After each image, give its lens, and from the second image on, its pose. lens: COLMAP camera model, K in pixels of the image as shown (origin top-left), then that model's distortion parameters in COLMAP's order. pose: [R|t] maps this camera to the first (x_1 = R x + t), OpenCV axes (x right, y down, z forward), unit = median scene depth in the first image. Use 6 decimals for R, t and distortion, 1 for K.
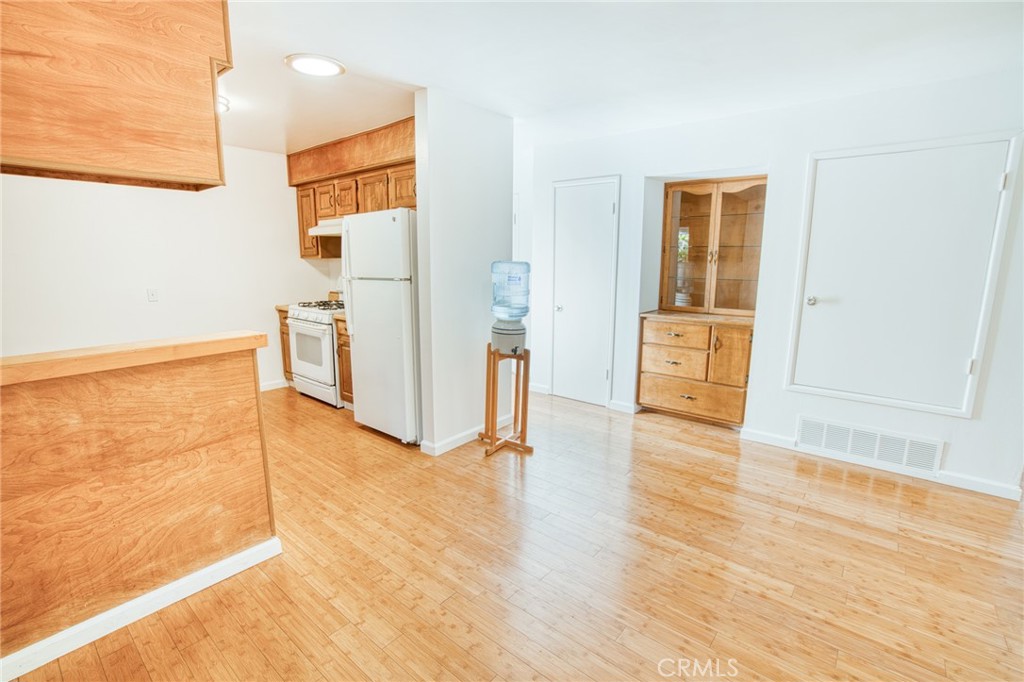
lens RADIAL K [[476.9, 0, 500.2], [0, 476.9, 341.9], [0, 0, 1]] dist [-0.059187, 0.024584]
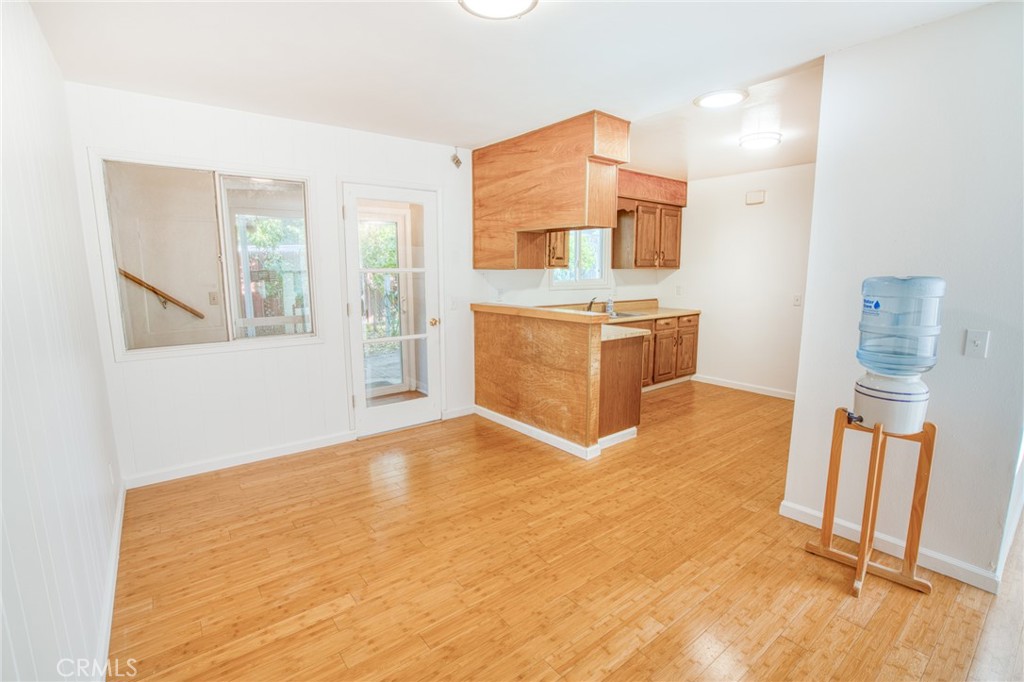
lens RADIAL K [[464.9, 0, 509.1], [0, 464.9, 342.7], [0, 0, 1]] dist [-0.058347, 0.021945]
pose [[-0.205699, 0.149979, -0.967054, 1.196472], [-0.175057, 0.966608, 0.187146, -0.191710], [0.962831, 0.207786, -0.172576, 1.132153]]
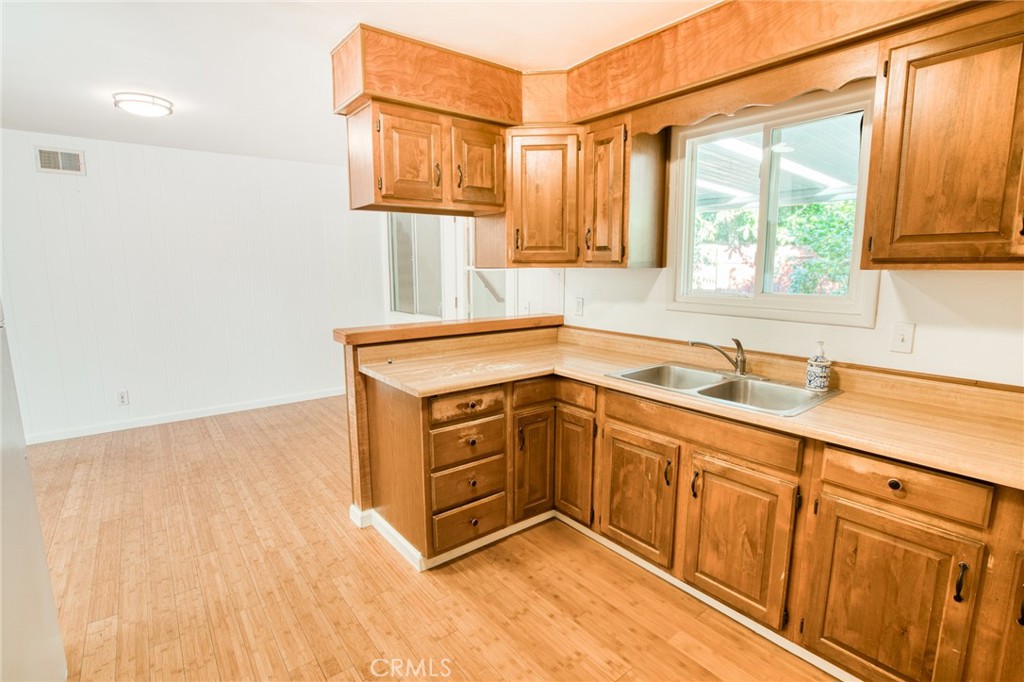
lens RADIAL K [[476.9, 0, 500.2], [0, 476.9, 341.9], [0, 0, 1]] dist [-0.059187, 0.024584]
pose [[-0.979883, -0.029577, 0.197371, -1.279836], [0.037197, 0.944562, 0.326218, -0.412409], [-0.196078, 0.326997, -0.924460, 2.270193]]
